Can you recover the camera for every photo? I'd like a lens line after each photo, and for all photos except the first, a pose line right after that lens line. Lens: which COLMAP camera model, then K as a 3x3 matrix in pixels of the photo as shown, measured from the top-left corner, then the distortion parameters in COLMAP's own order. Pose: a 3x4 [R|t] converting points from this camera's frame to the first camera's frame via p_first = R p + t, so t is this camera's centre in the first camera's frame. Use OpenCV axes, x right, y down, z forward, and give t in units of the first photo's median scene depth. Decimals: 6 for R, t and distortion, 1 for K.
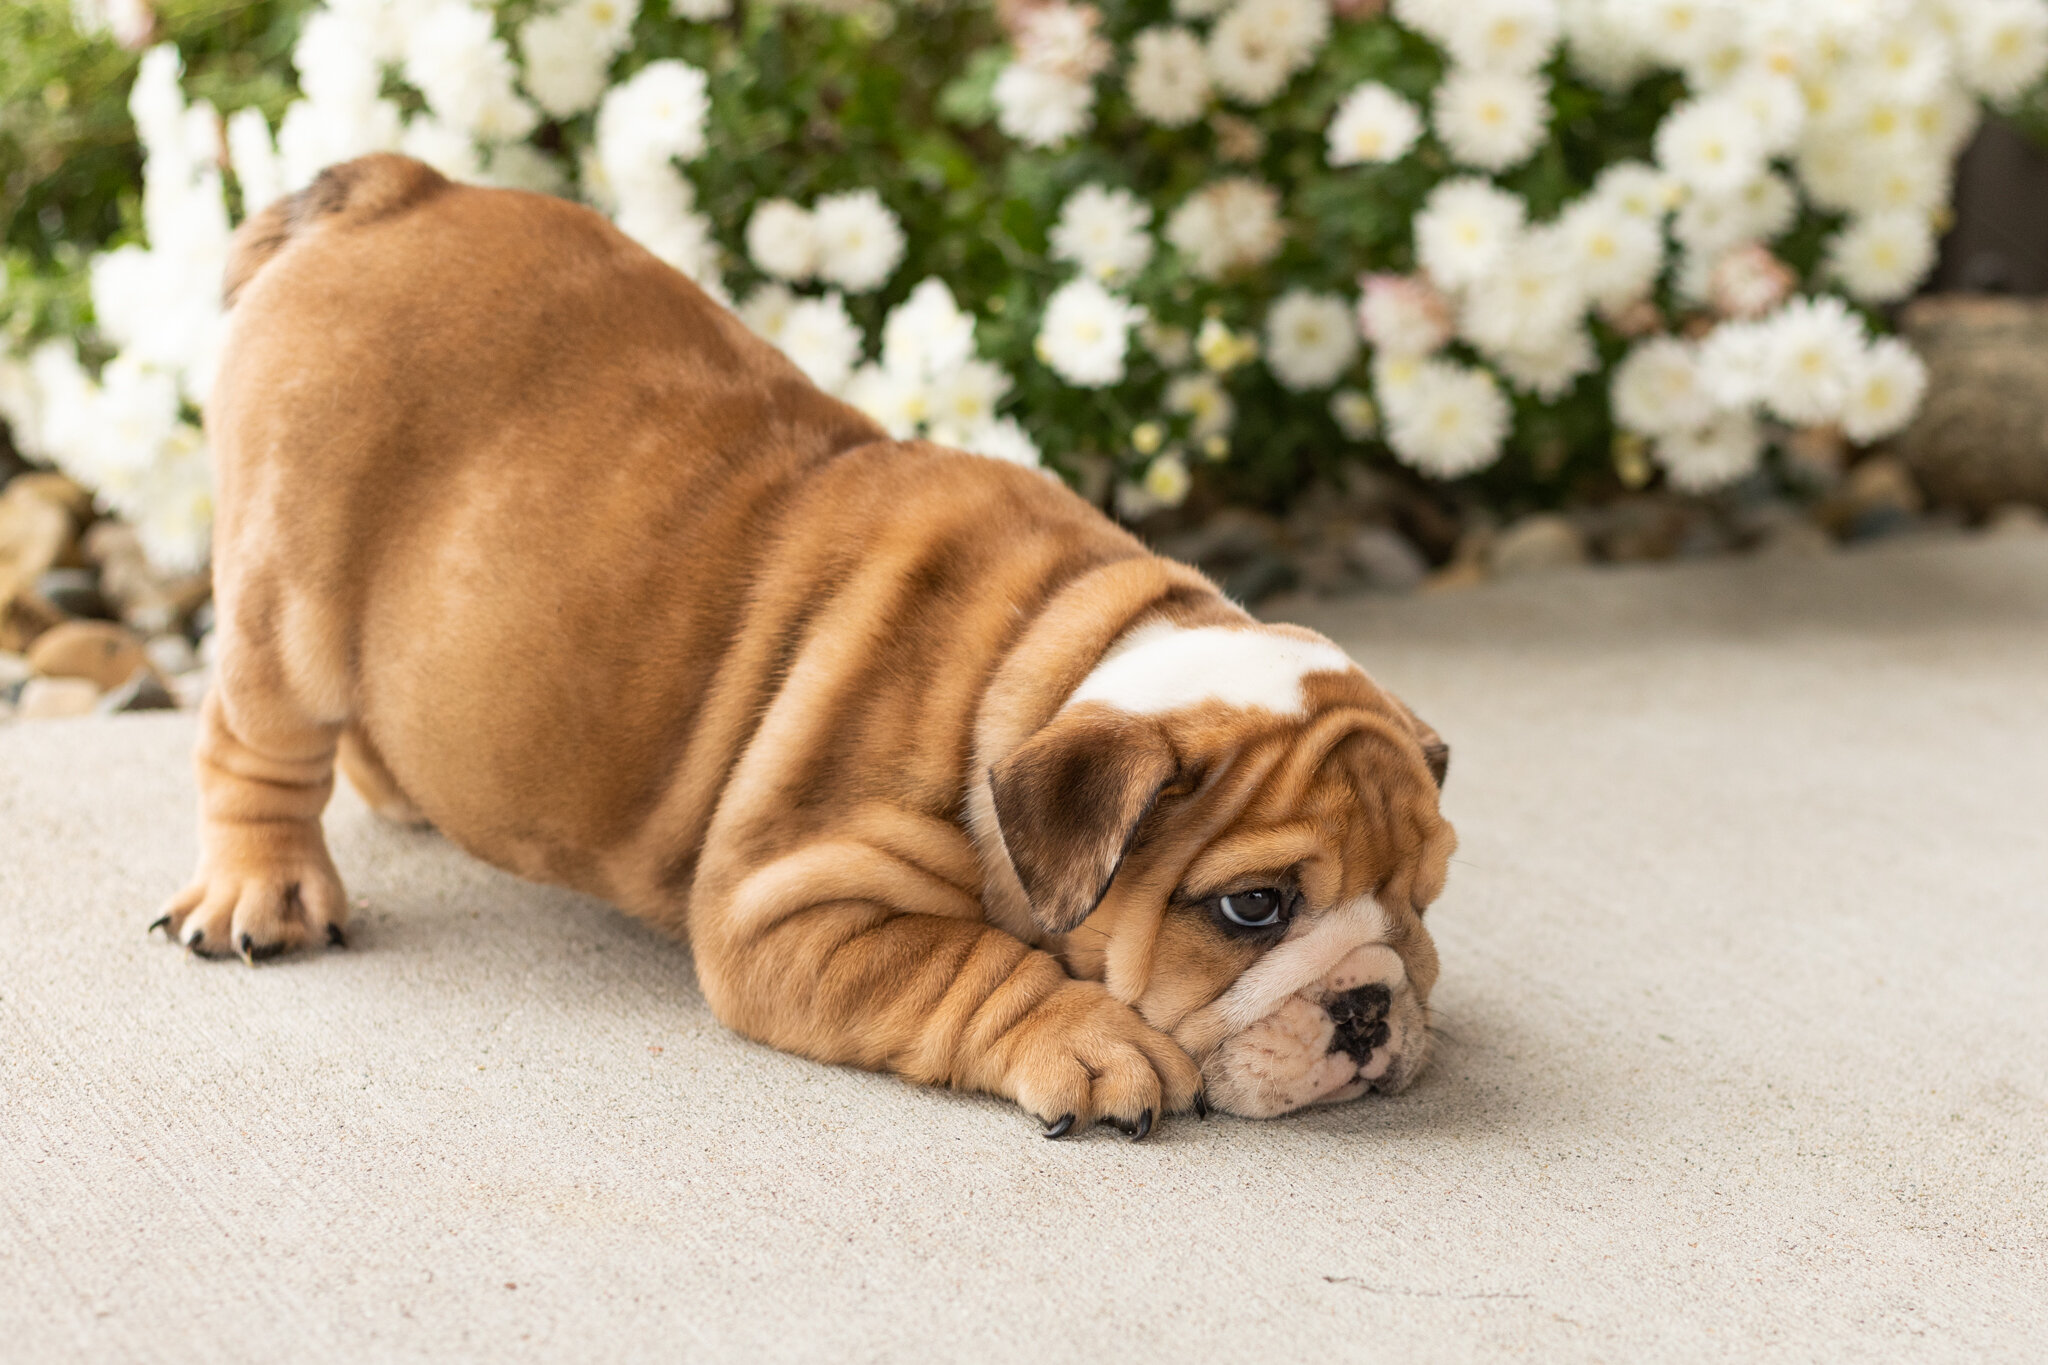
lens RADIAL K [[3851.2, 0, 1077.5], [0, 3851.2, 819.6], [0, 0, 1]] dist [0.005074, 0.133619]
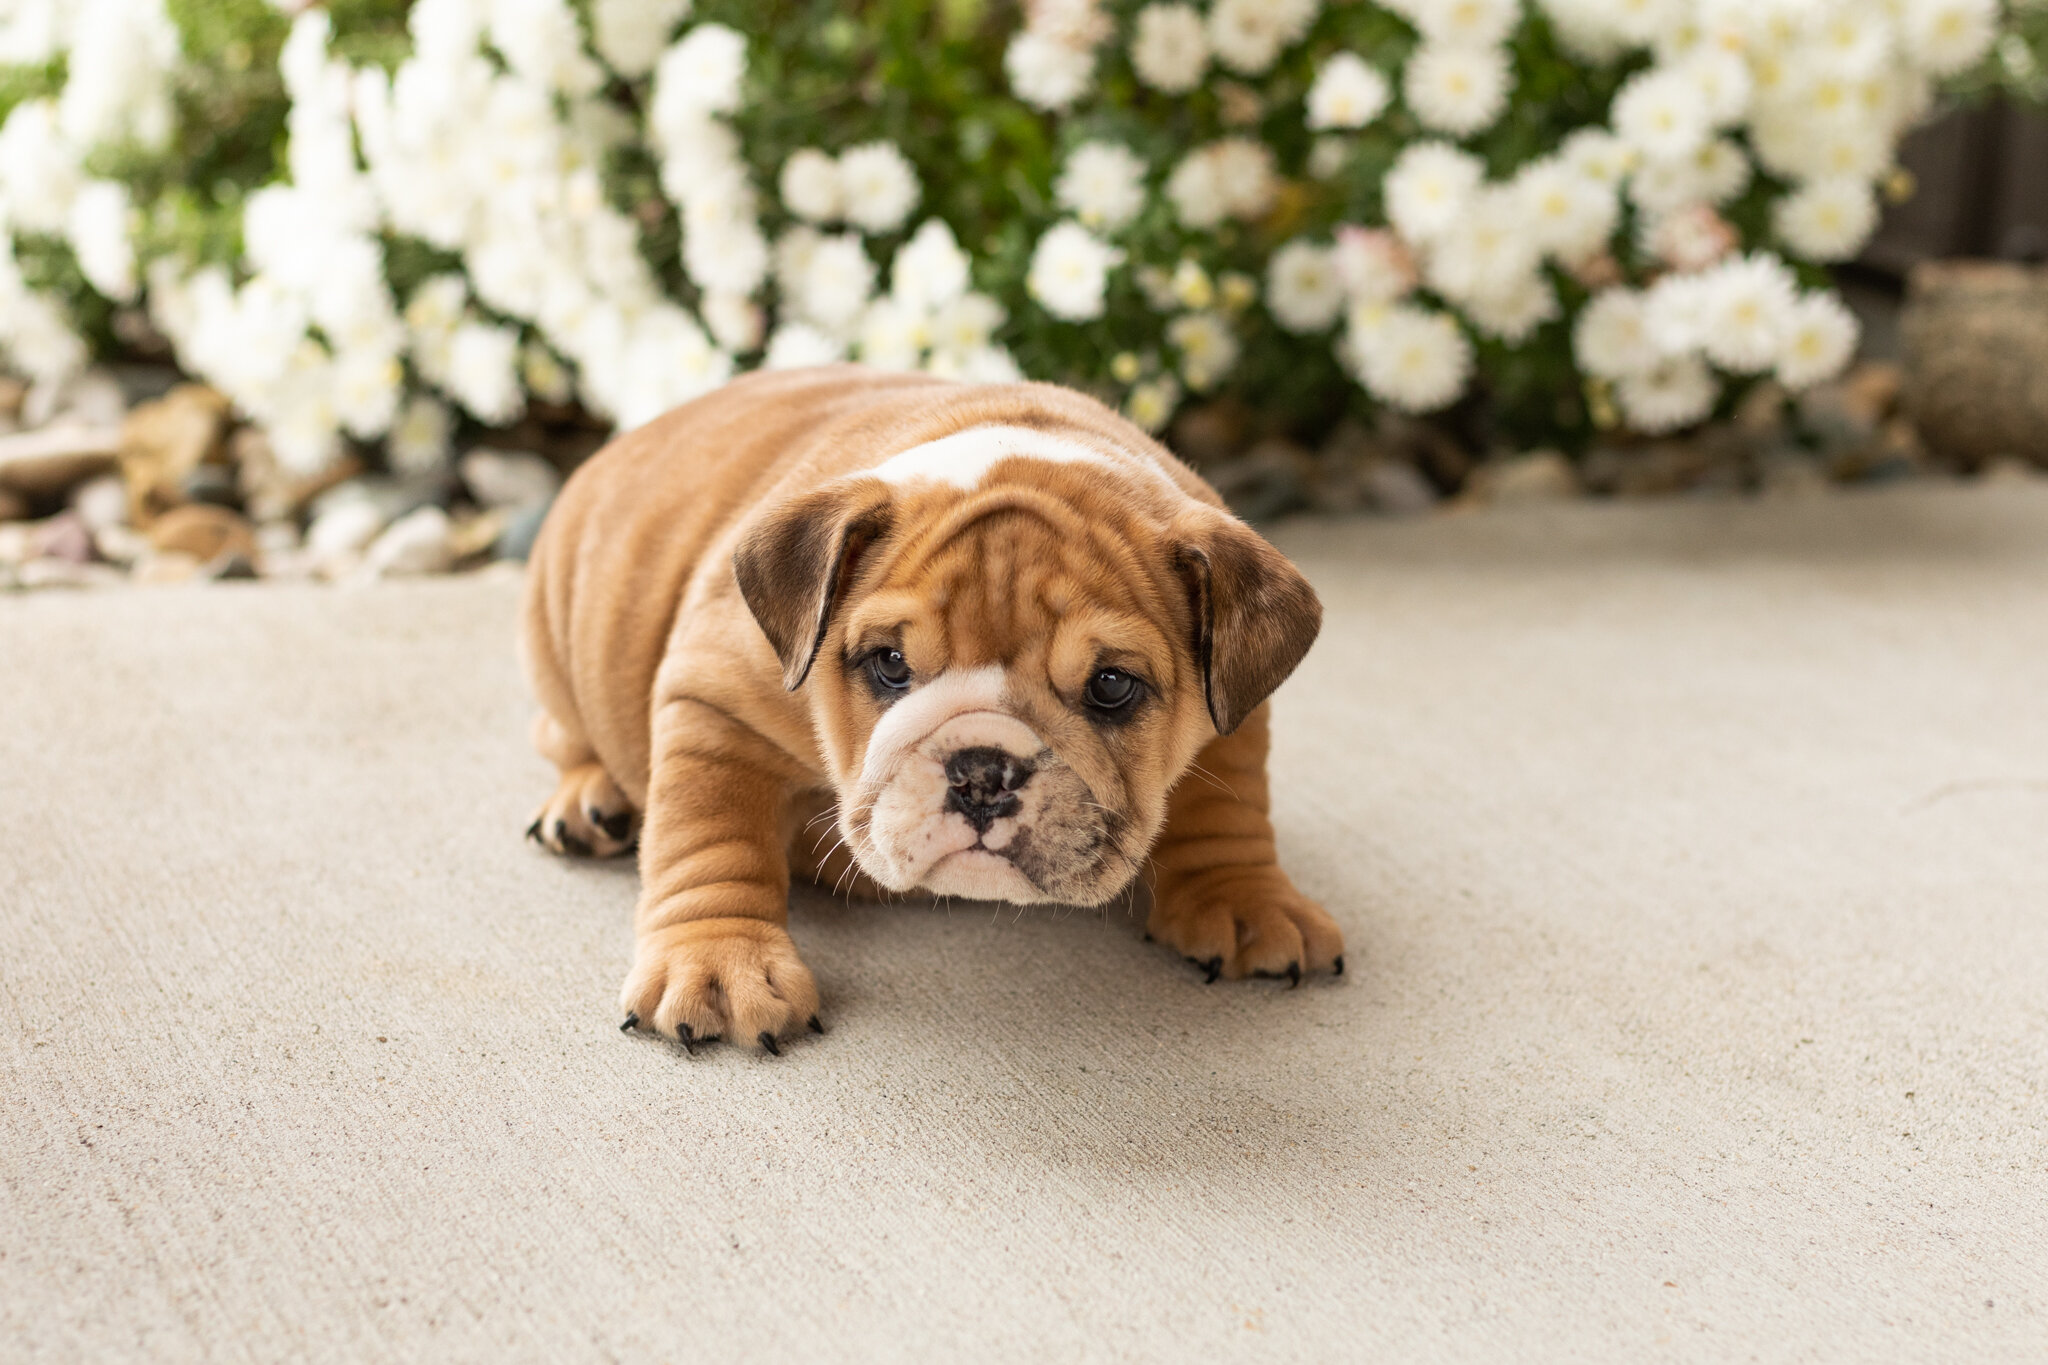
lens RADIAL K [[3807.7, 0, 1024.0], [0, 3807.7, 682.5], [0, 0, 1]] dist [0.003763, 0.158698]
pose [[0.992337, 0.030813, -0.119656, 0.158920], [-0.034583, 0.998965, -0.029554, 0.033277], [0.118622, 0.033465, 0.992375, -0.123541]]
